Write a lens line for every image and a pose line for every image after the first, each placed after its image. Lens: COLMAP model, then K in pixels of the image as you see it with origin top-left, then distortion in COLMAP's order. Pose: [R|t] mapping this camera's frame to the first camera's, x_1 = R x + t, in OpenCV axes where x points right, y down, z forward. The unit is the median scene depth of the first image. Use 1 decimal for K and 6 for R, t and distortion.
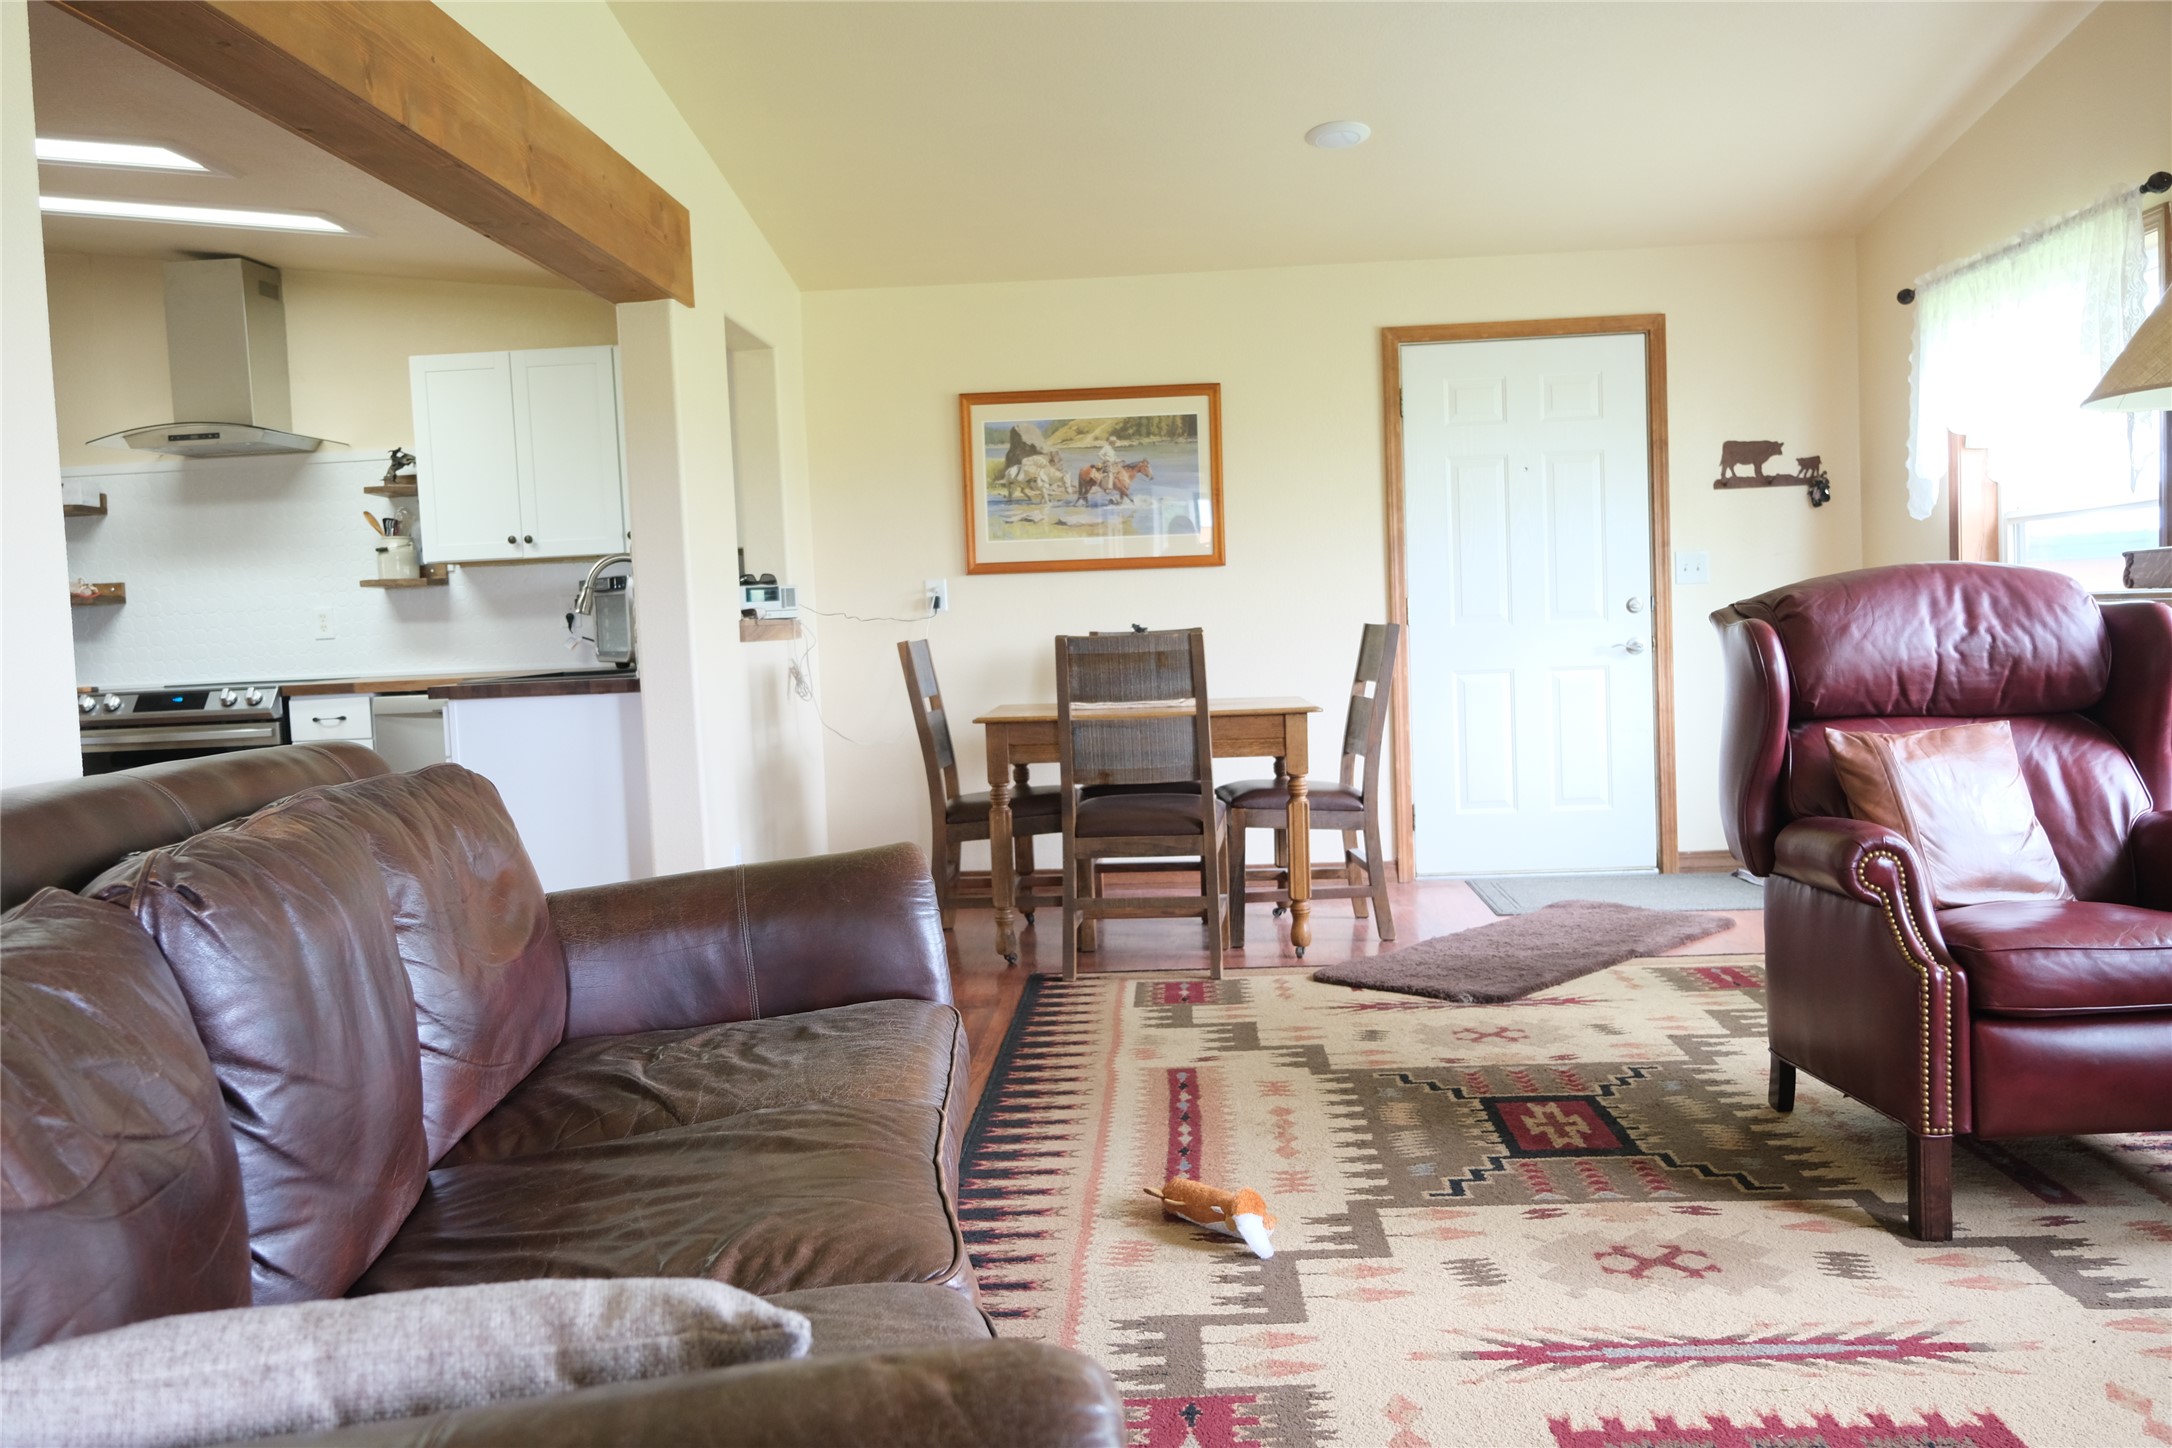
lens RADIAL K [[1746.3, 0, 1088.5], [0, 1746.3, 724.2], [0, 0, 1]] dist [0.015027, -0.005023]
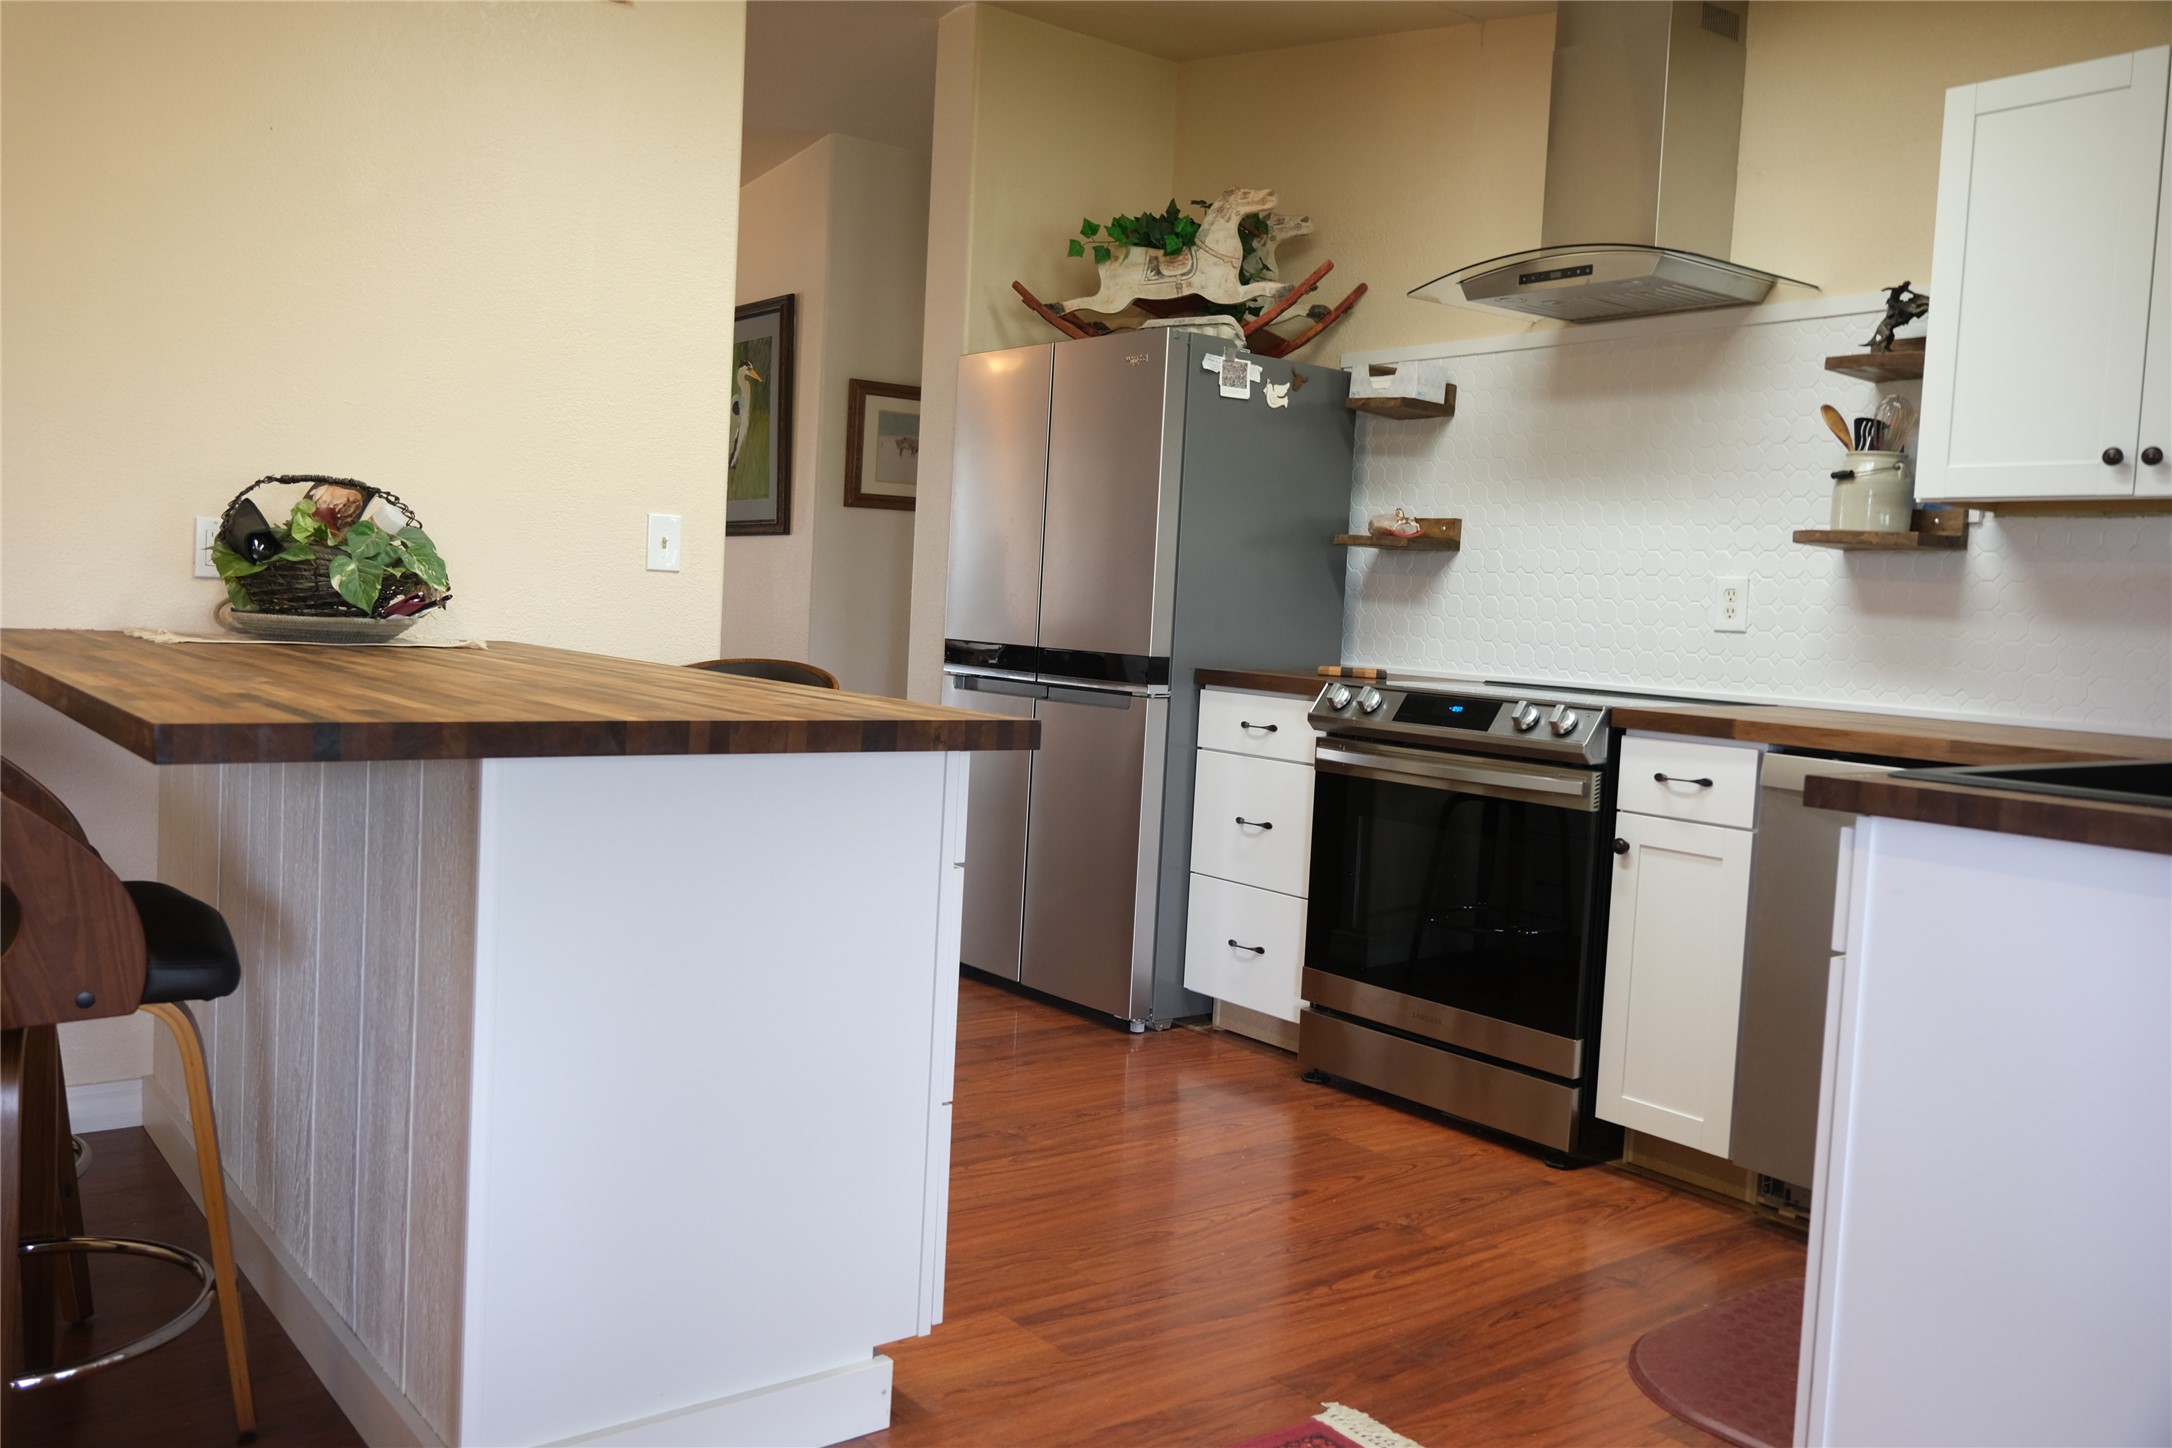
lens RADIAL K [[1746.3, 0, 1079.7], [0, 1746.3, 679.4], [0, 0, 1]] dist [0.015027, -0.005023]
pose [[0.650300, 0.114185, -0.751047, -0.147196], [-0.130304, 0.990753, 0.037804, -0.027994], [0.748419, 0.073280, 0.659165, 0.478247]]
